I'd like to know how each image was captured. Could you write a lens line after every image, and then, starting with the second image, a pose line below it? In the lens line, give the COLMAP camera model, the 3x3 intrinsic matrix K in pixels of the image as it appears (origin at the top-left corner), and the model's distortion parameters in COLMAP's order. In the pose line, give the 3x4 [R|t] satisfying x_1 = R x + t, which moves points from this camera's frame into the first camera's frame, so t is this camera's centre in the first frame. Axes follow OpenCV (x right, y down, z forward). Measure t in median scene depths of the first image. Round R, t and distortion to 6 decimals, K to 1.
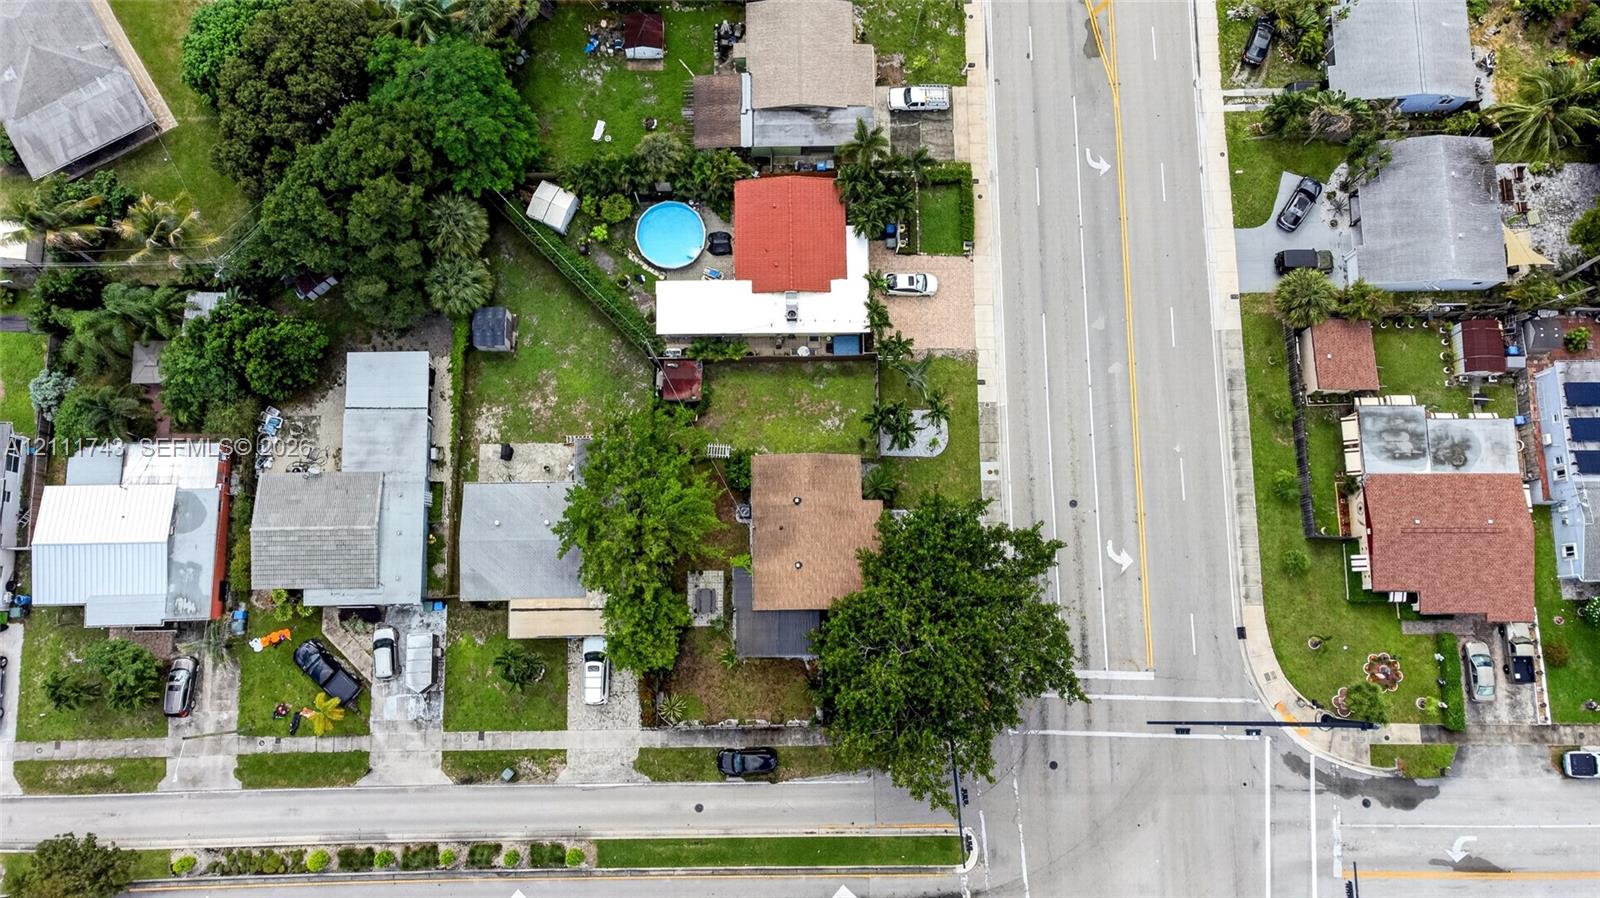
lens RADIAL K [[1315.7, 0, 800.0], [0, 1315.7, 449.0], [0, 0, 1]] dist [0.003920, -0.005604]
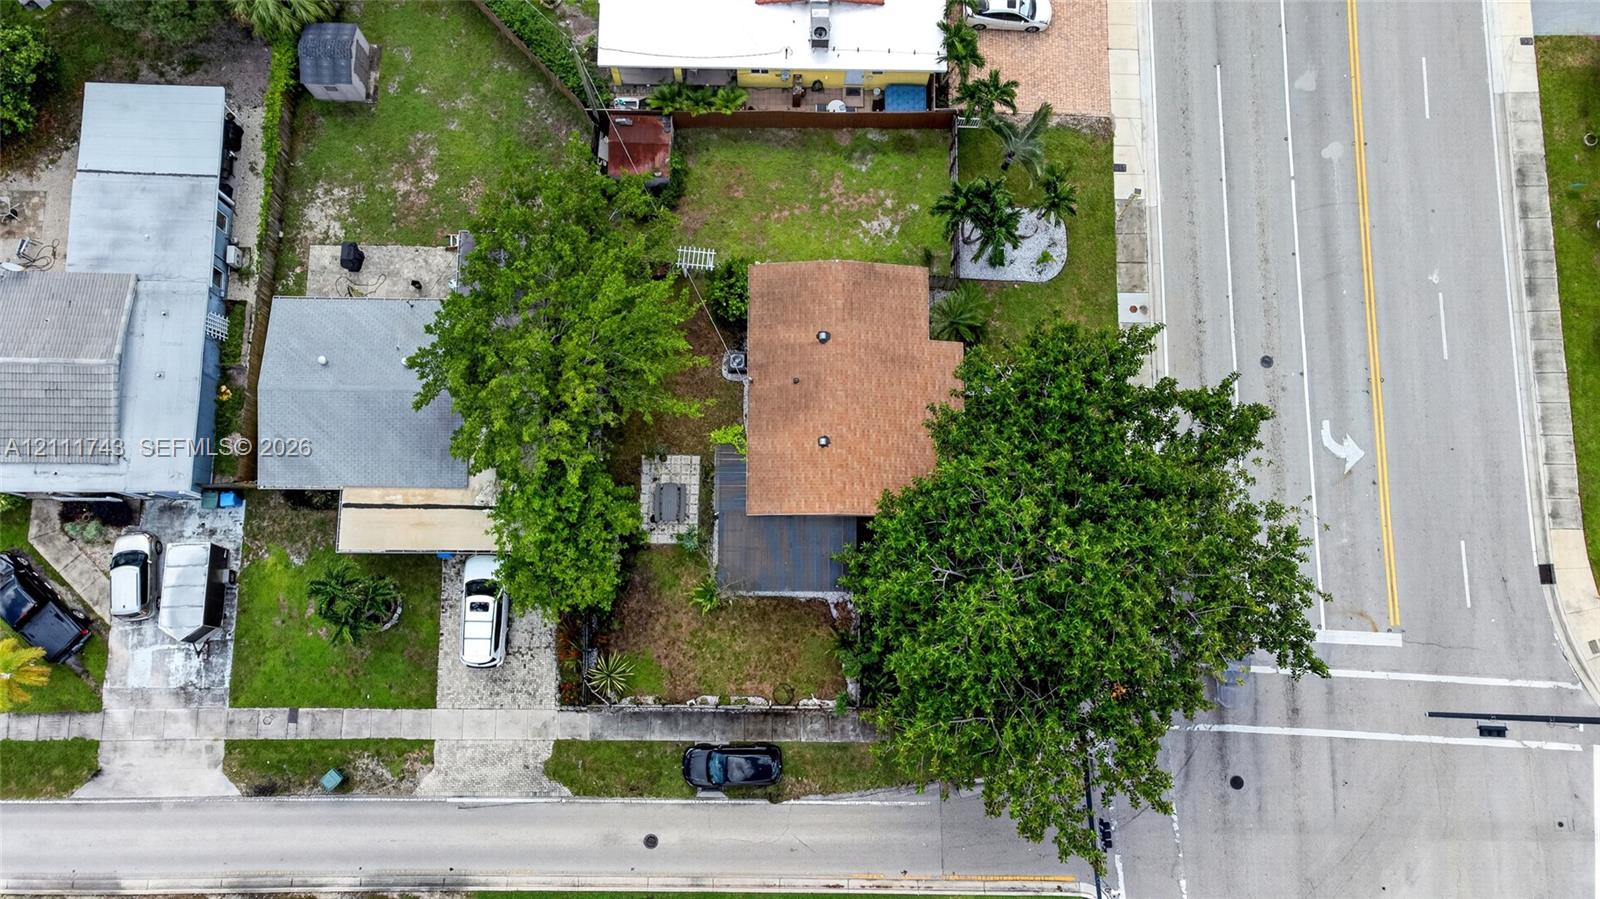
lens RADIAL K [[1346.3, 0, 800.0], [0, 1346.3, 449.5], [0, 0, 1]] dist [-0.004381, 0.099471]
pose [[0.999762, 0.020943, 0.006035, -0.015549], [-0.020968, 0.999771, 0.004216, 0.087745], [-0.005945, -0.004342, 0.999973, 0.377238]]
